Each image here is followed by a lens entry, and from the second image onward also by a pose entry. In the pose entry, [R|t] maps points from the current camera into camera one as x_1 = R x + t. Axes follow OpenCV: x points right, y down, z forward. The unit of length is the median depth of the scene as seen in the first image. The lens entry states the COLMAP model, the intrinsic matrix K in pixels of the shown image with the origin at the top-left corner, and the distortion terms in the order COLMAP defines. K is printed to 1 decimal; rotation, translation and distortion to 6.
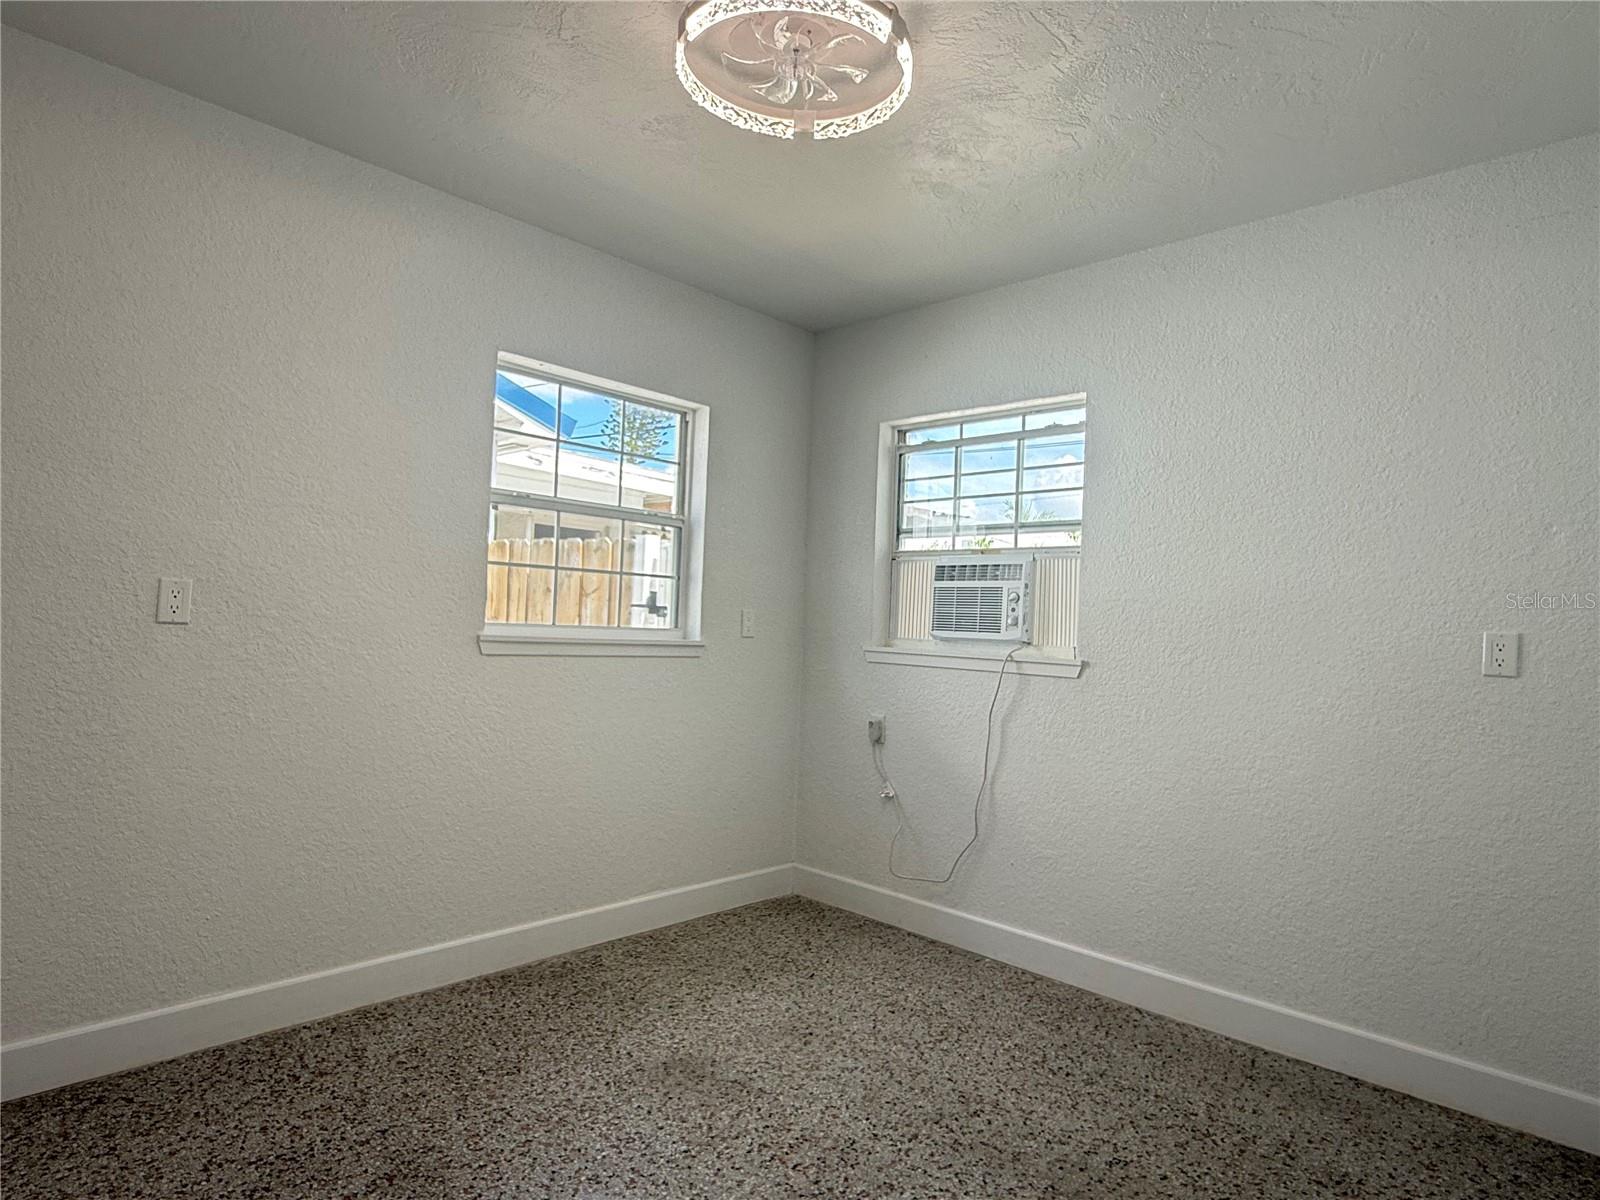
lens RADIAL K [[924.8, 0, 800.0], [0, 924.8, 600.0], [0, 0, 1]] dist [0.002908, 0.000231]
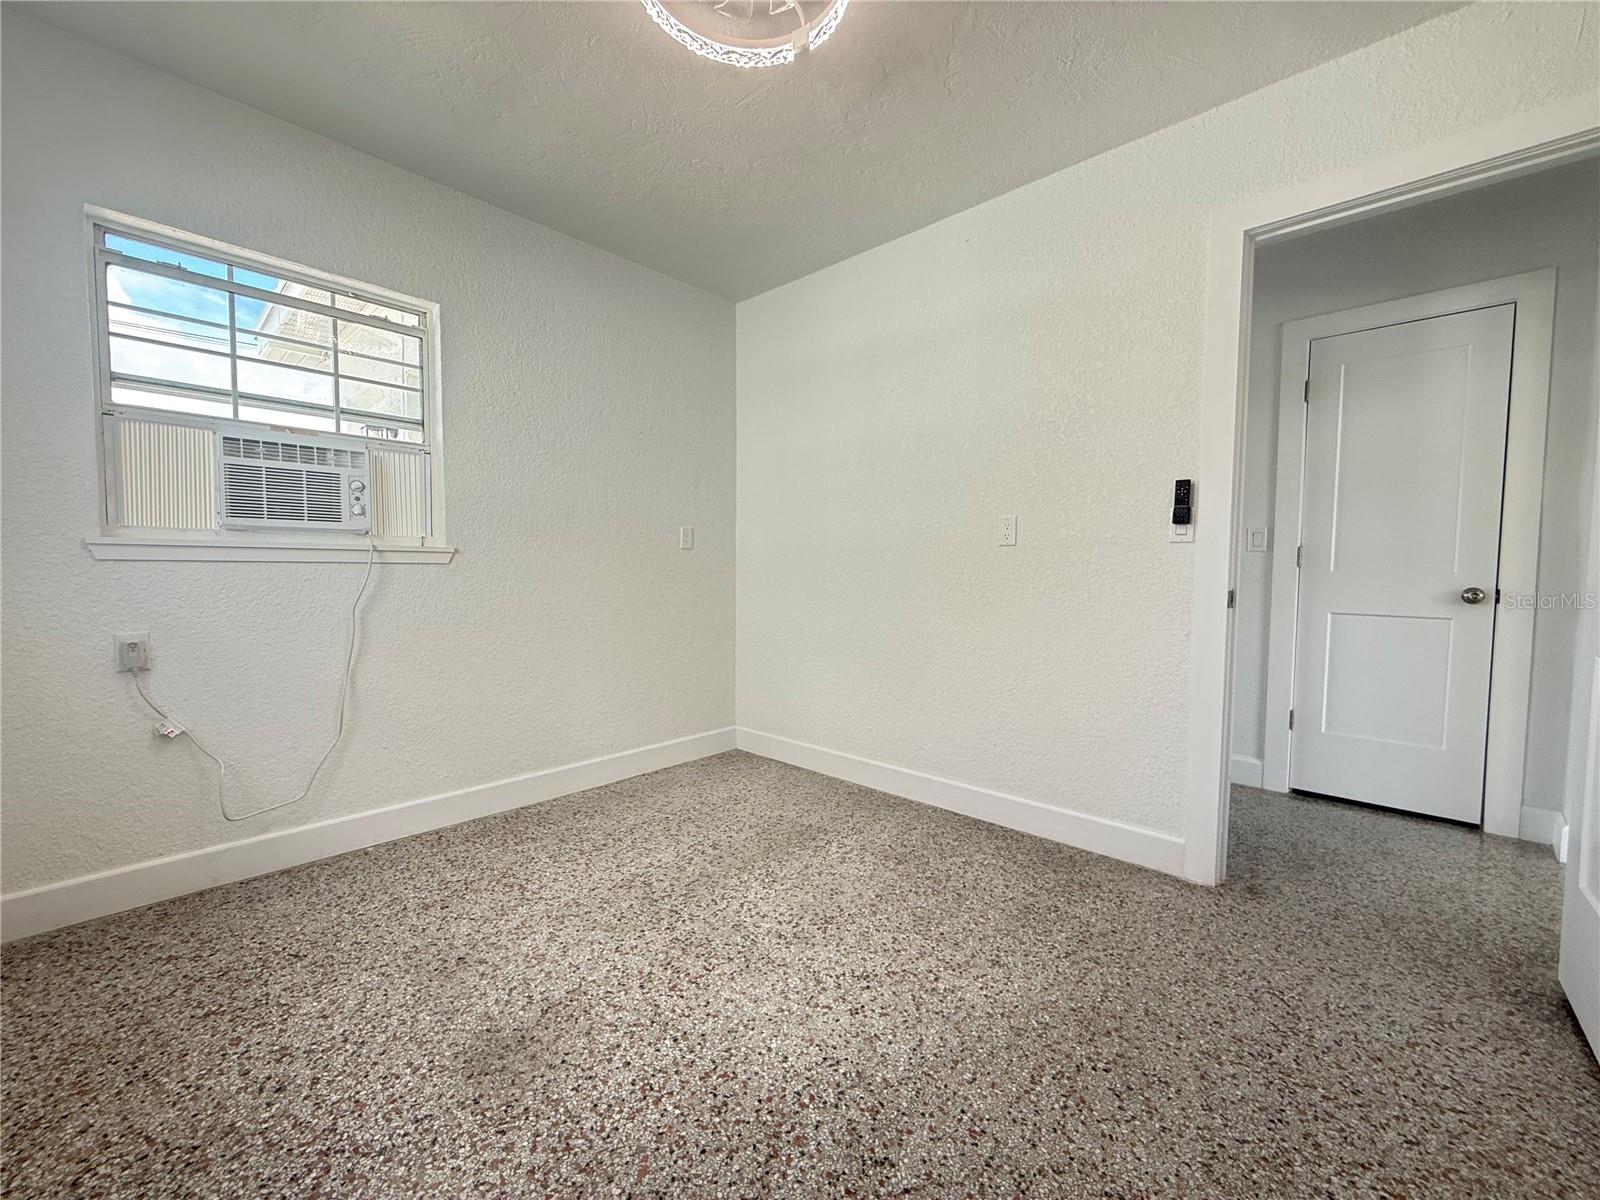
lens RADIAL K [[640.8, 0, 797.0], [0, 640.8, 598.1], [0, 0, 1]] dist [0.000453, 0.000441]
pose [[-0.010804, -0.090021, 0.995881, -0.513808], [-0.033835, 0.995402, 0.089611, 0.043195], [-0.999369, -0.032728, -0.013800, 0.605722]]
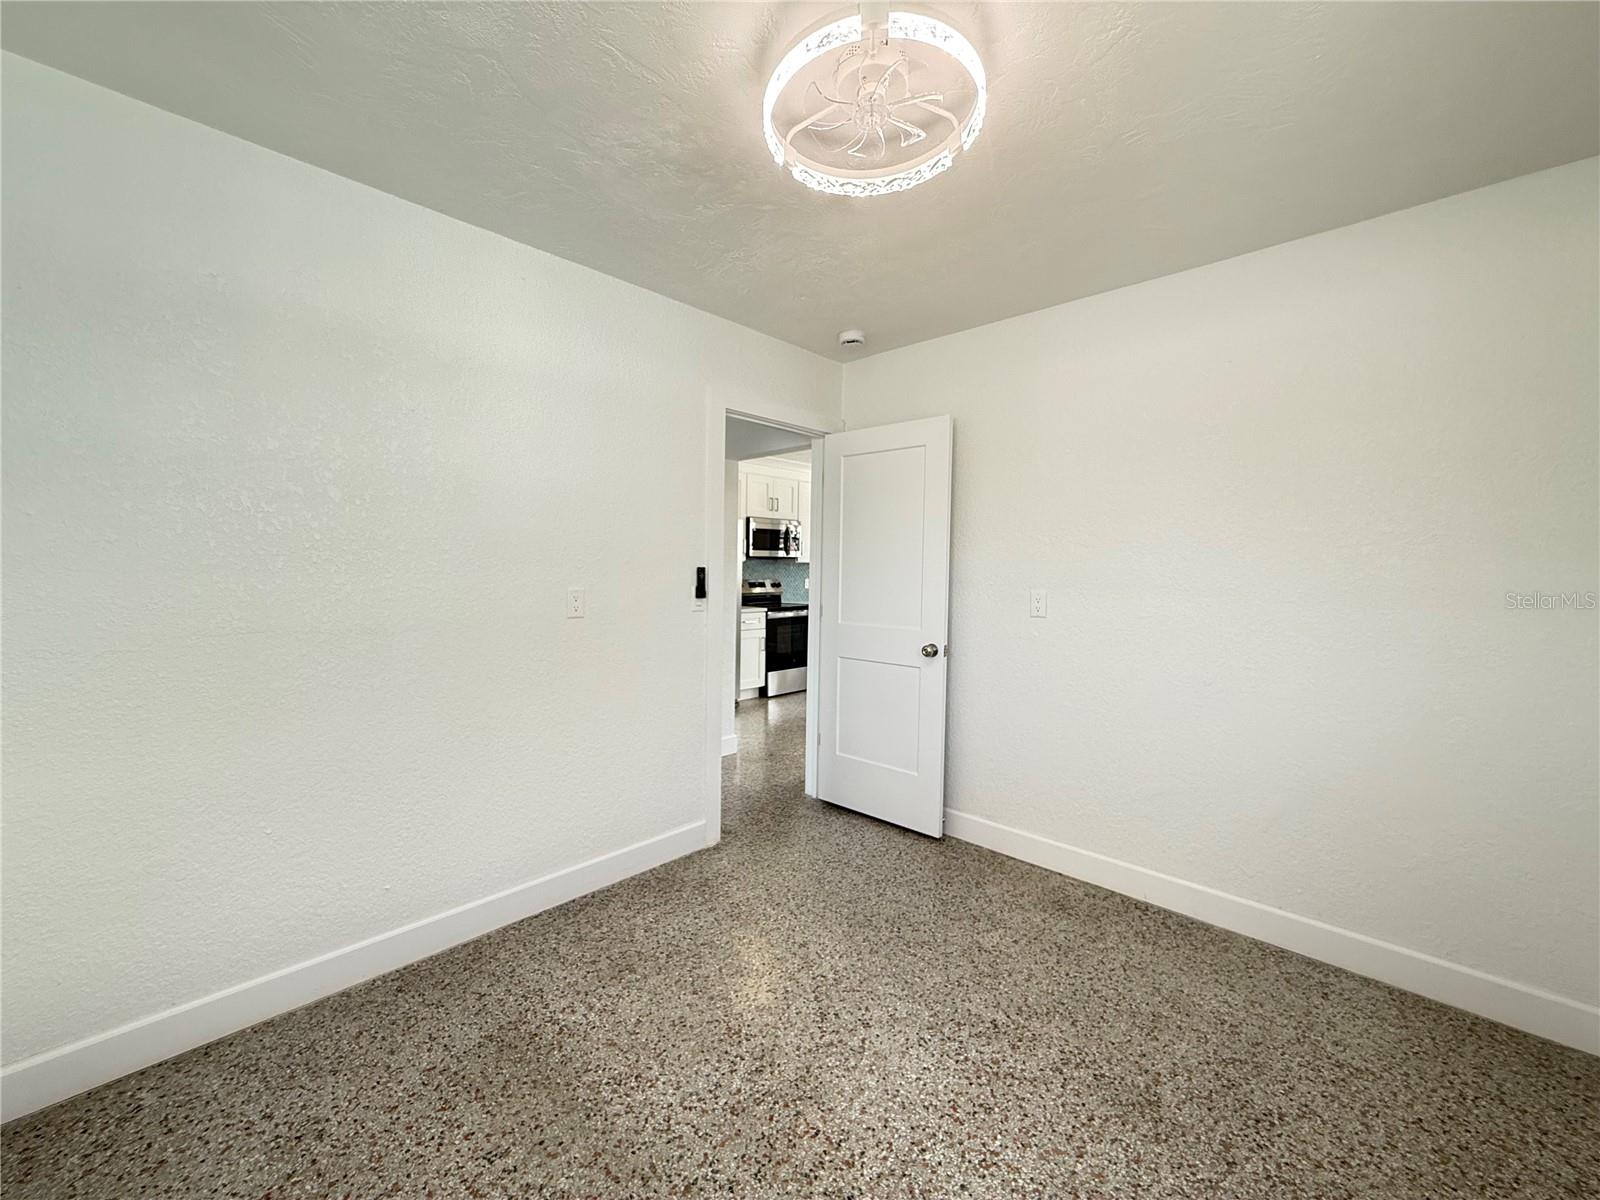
lens RADIAL K [[640.8, 0, 797.0], [0, 640.8, 598.1], [0, 0, 1]] dist [0.000453, 0.000441]
pose [[-0.998580, -0.053280, -0.000331, 0.033985], [-0.053275, 0.998357, 0.021119, -0.016929], [-0.000795, 0.021107, -0.999777, 1.149881]]
